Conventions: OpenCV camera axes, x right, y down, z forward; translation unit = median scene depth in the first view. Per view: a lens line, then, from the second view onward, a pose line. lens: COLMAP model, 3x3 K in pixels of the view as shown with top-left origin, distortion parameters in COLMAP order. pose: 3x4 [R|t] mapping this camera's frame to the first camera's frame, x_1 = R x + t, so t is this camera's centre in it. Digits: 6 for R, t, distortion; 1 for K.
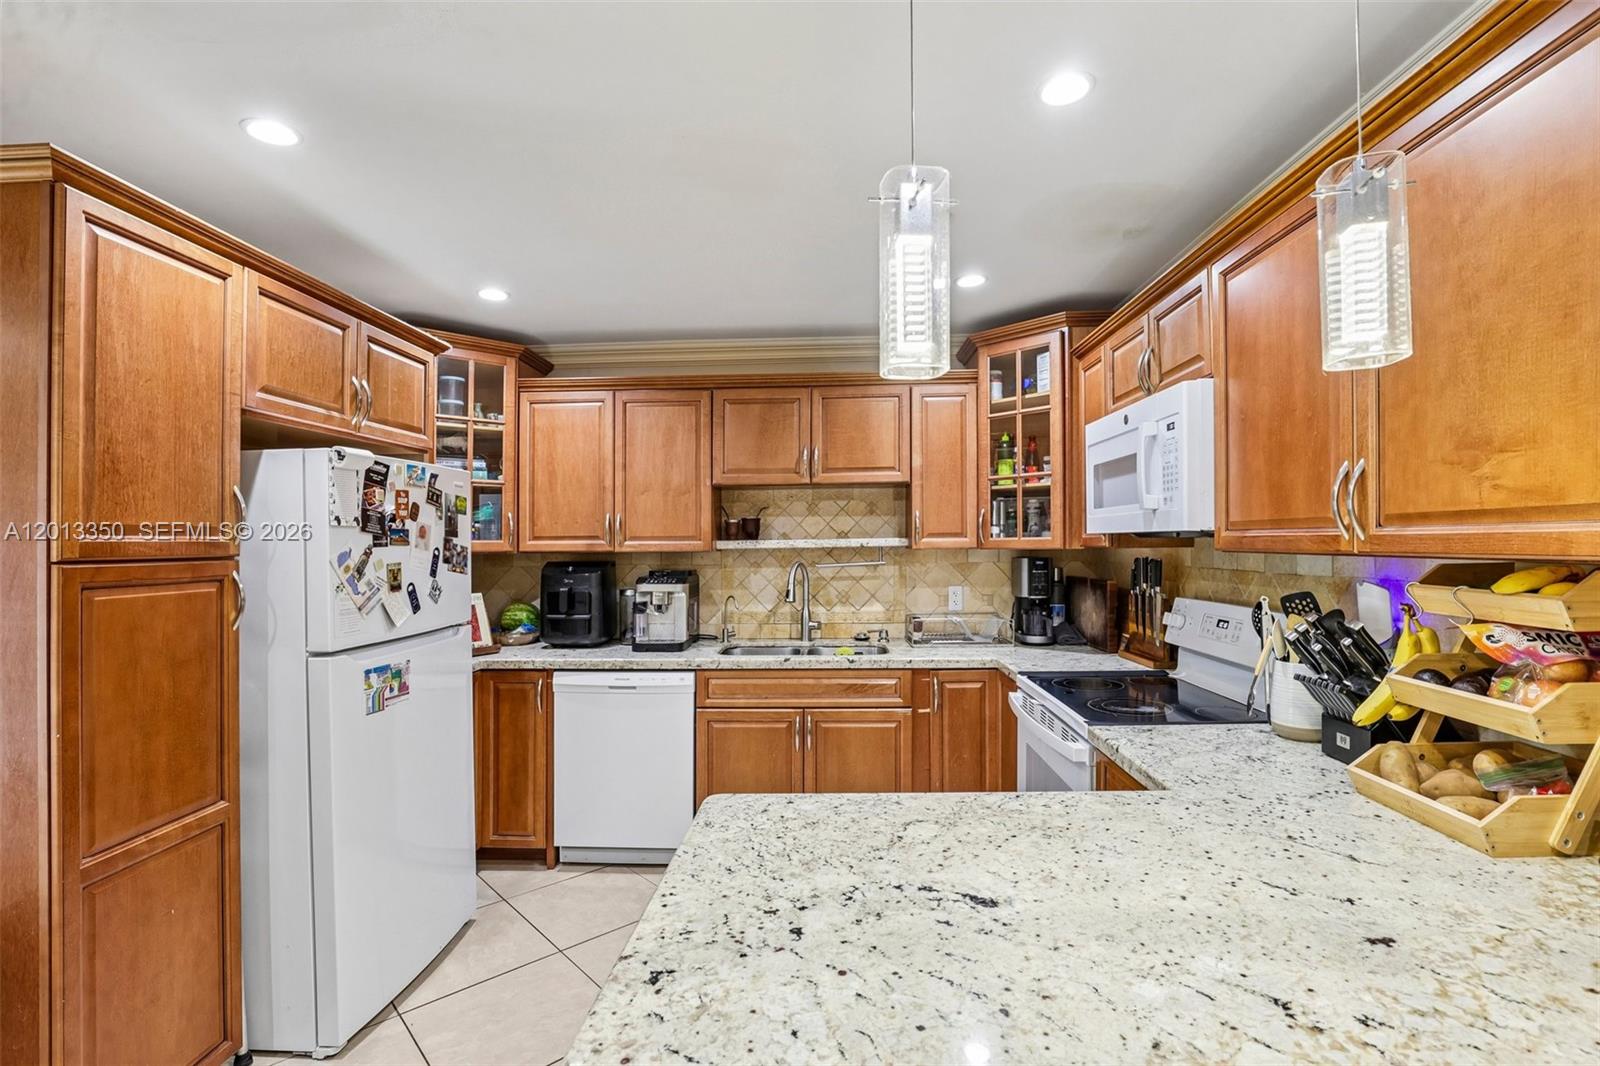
lens RADIAL K [[731.2, 0, 801.5], [0, 731.2, 556.6], [0, 0, 1]] dist [-0.034939, 0.004712]
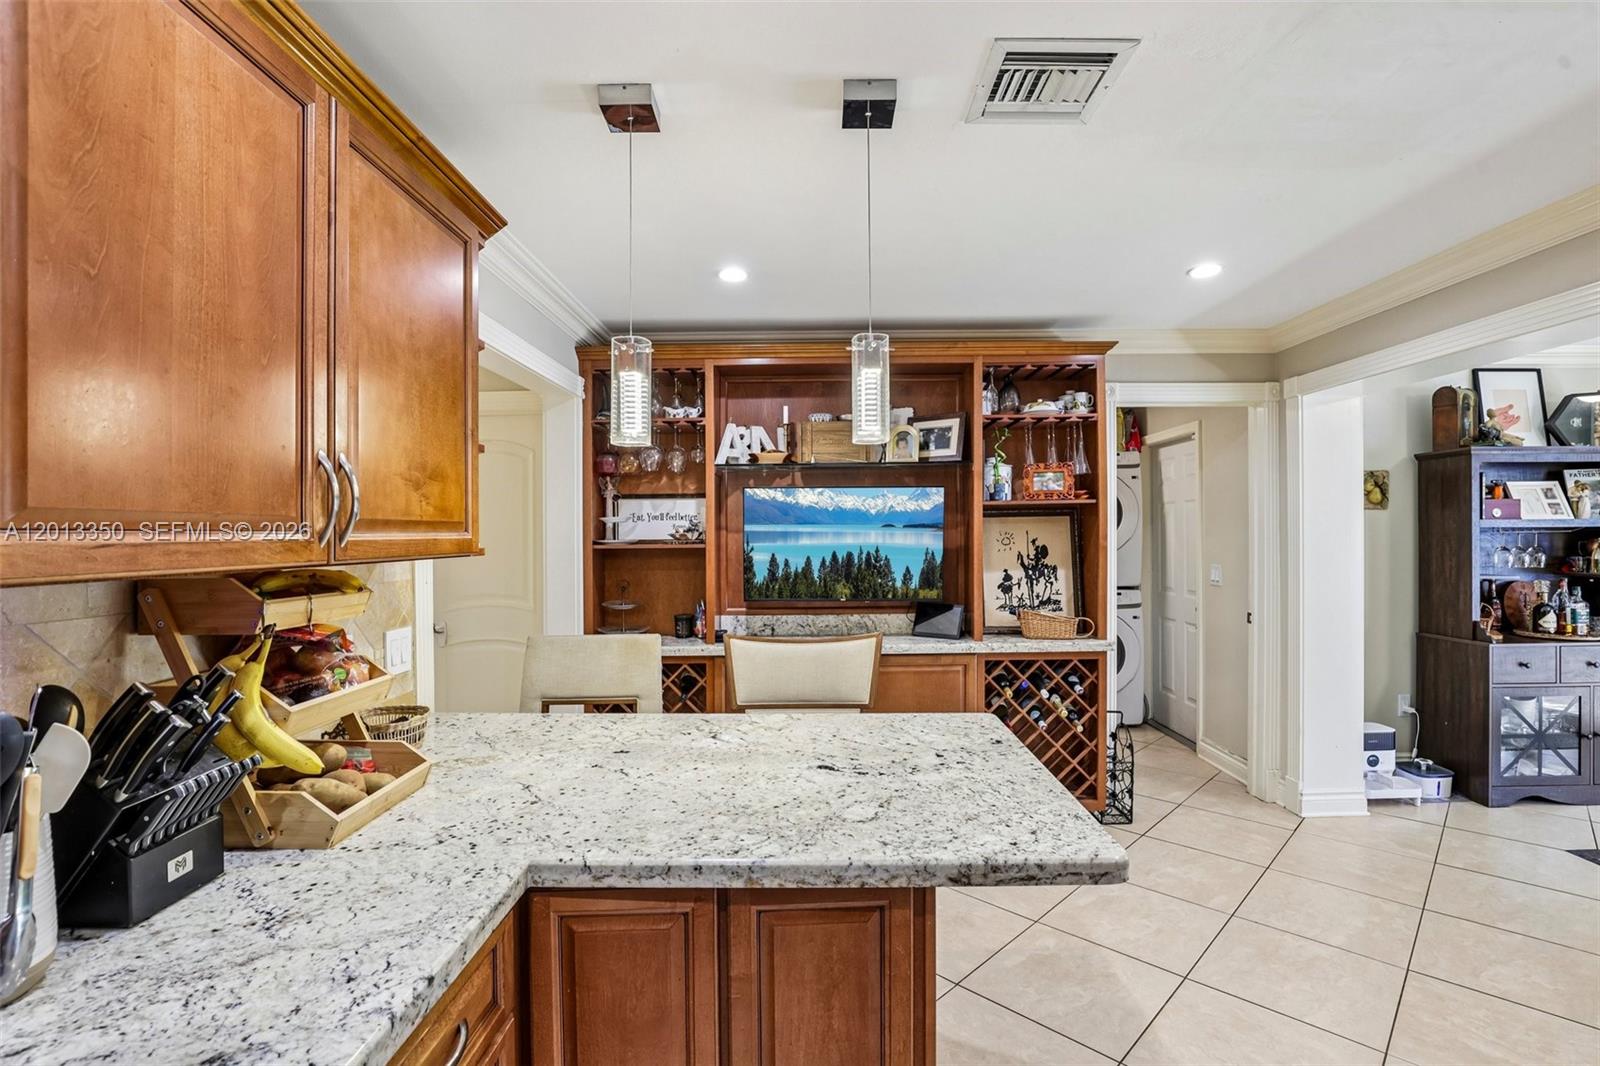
lens RADIAL K [[731.2, 0, 816.9], [0, 731.2, 531.6], [0, 0, 1]] dist [-0.034939, 0.004712]
pose [[-0.998187, 0.028674, -0.052926, 0.126405], [0.028008, 0.999519, 0.013283, -0.017258], [0.053282, 0.011777, -0.998510, 0.947918]]
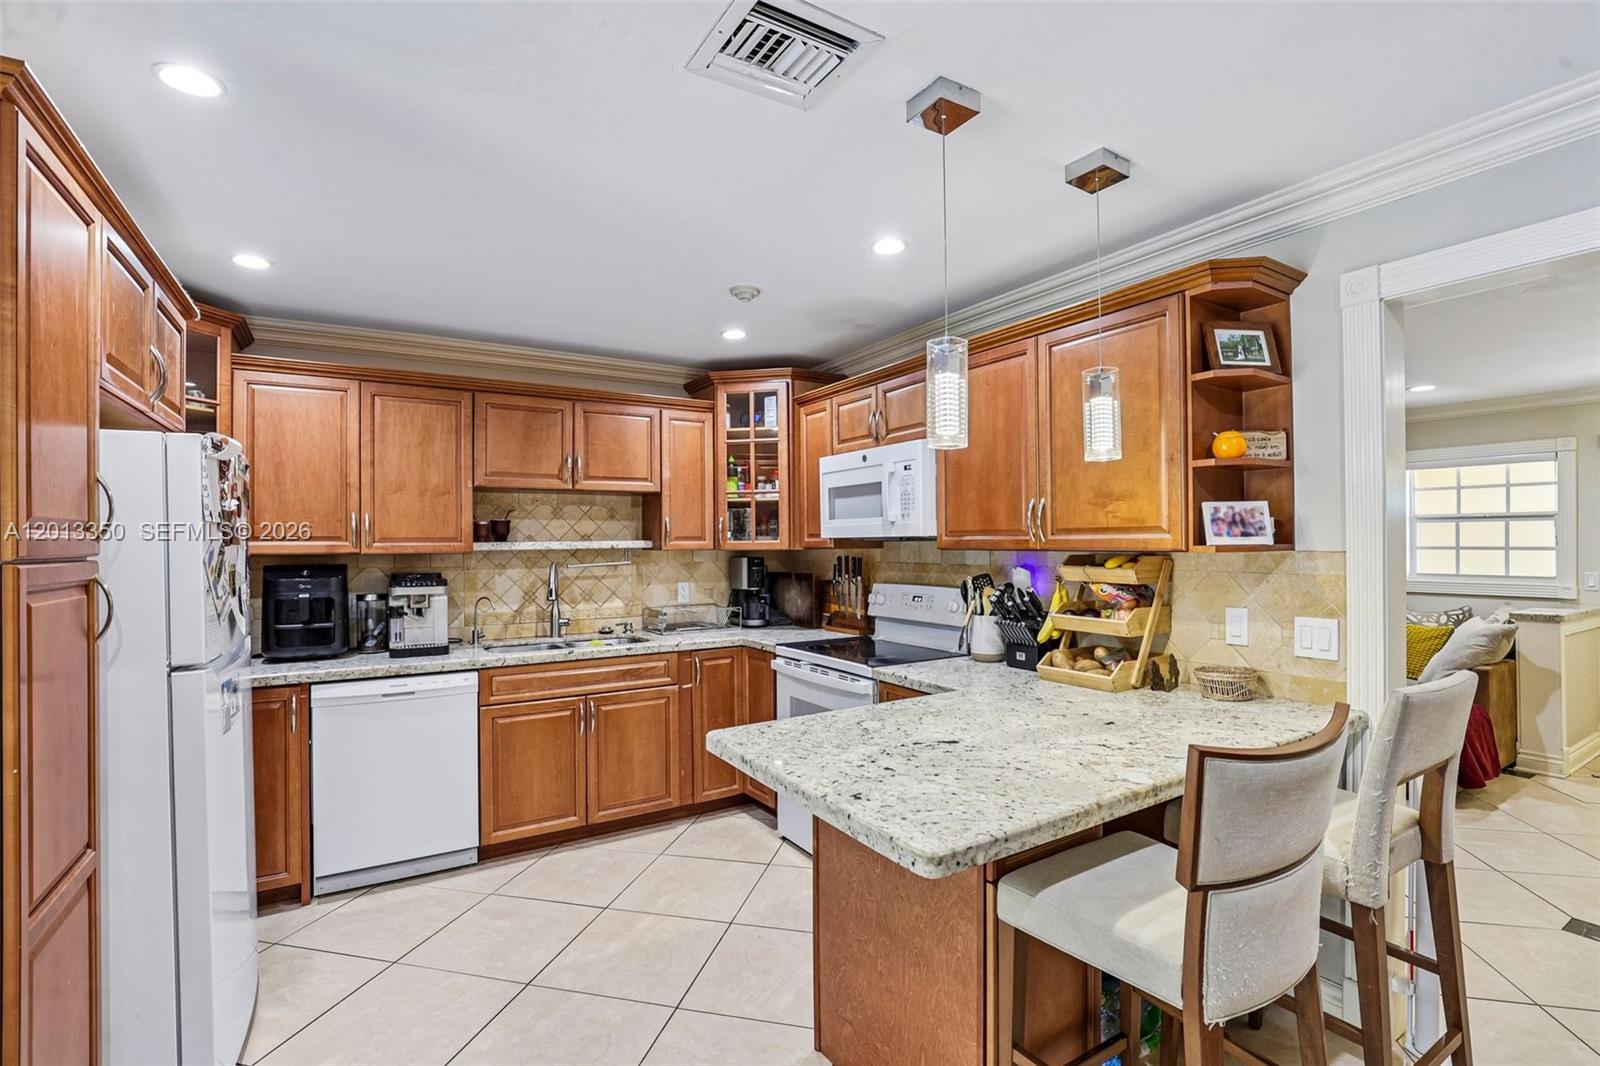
lens RADIAL K [[731.2, 0, 805.9], [0, 731.2, 560.6], [0, 0, 1]] dist [-0.034939, 0.004712]
pose [[0.828795, -0.008716, 0.559485, -0.391232], [0.009512, 0.999954, 0.001487, 0.008178], [-0.559472, 0.004089, 0.828839, -0.109553]]
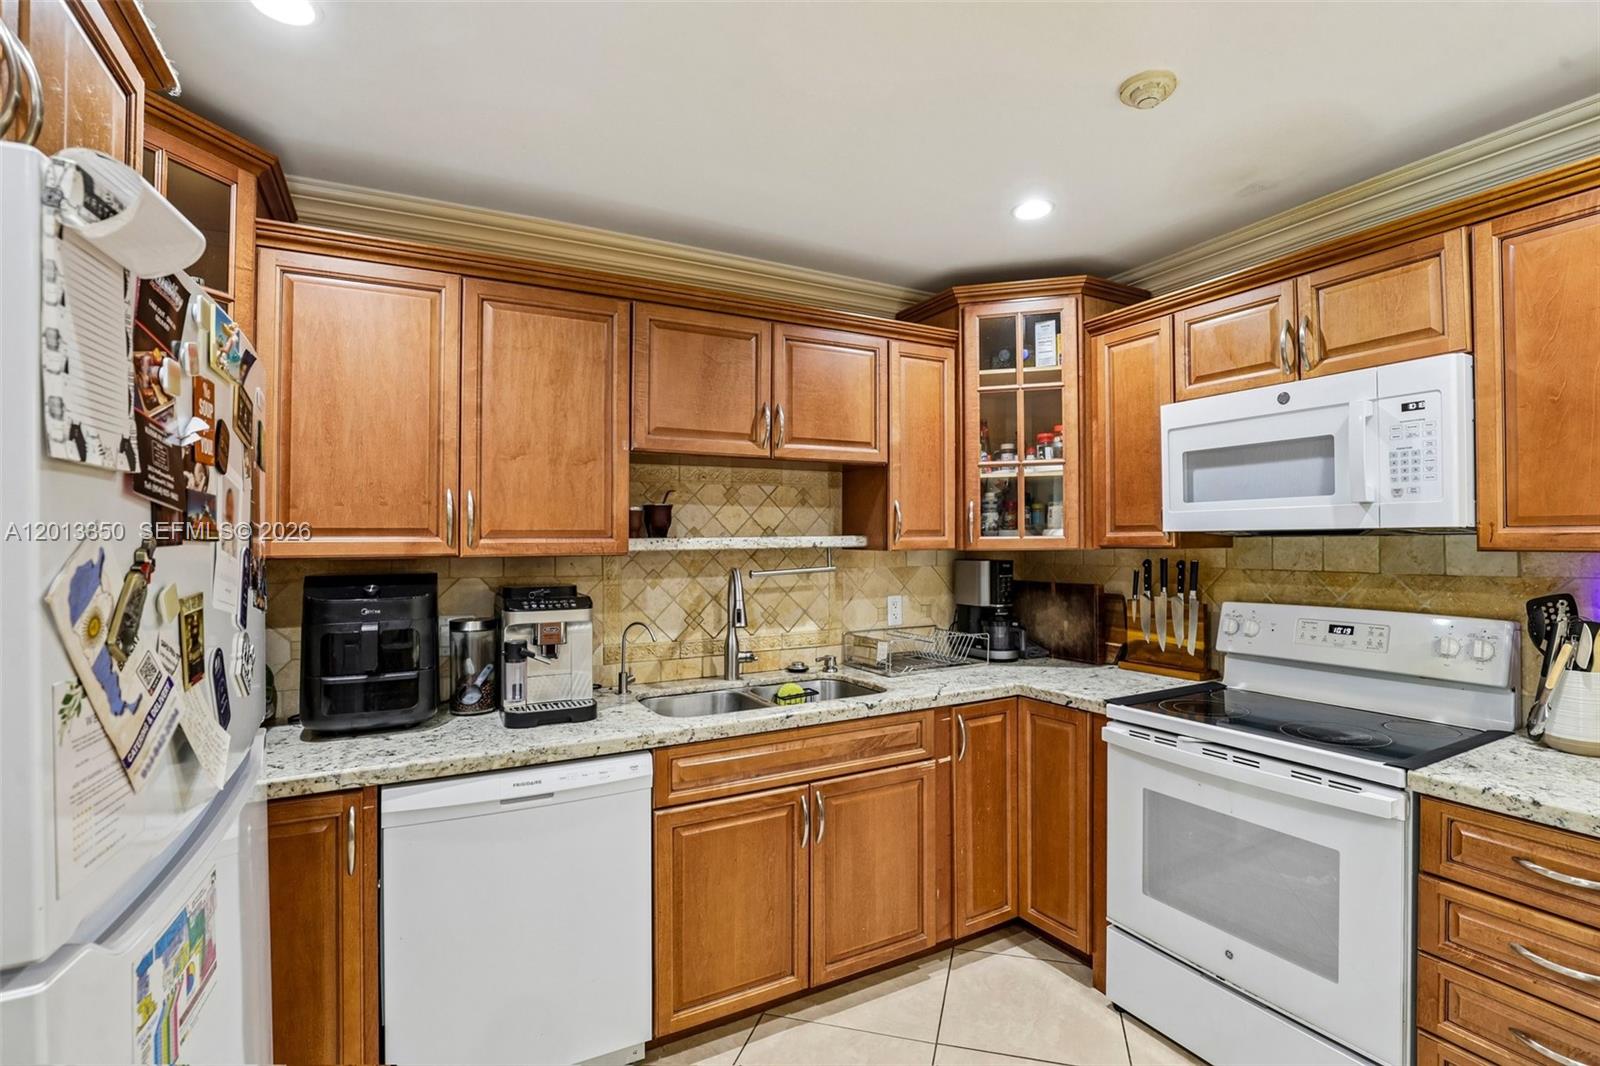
lens RADIAL K [[731.2, 0, 813.2], [0, 731.2, 549.6], [0, 0, 1]] dist [-0.034939, 0.004712]
pose [[0.856698, -0.001995, 0.515815, -0.405866], [0.008413, 0.999914, -0.010107, -0.004742], [-0.515751, 0.012998, 0.856640, 0.479736]]
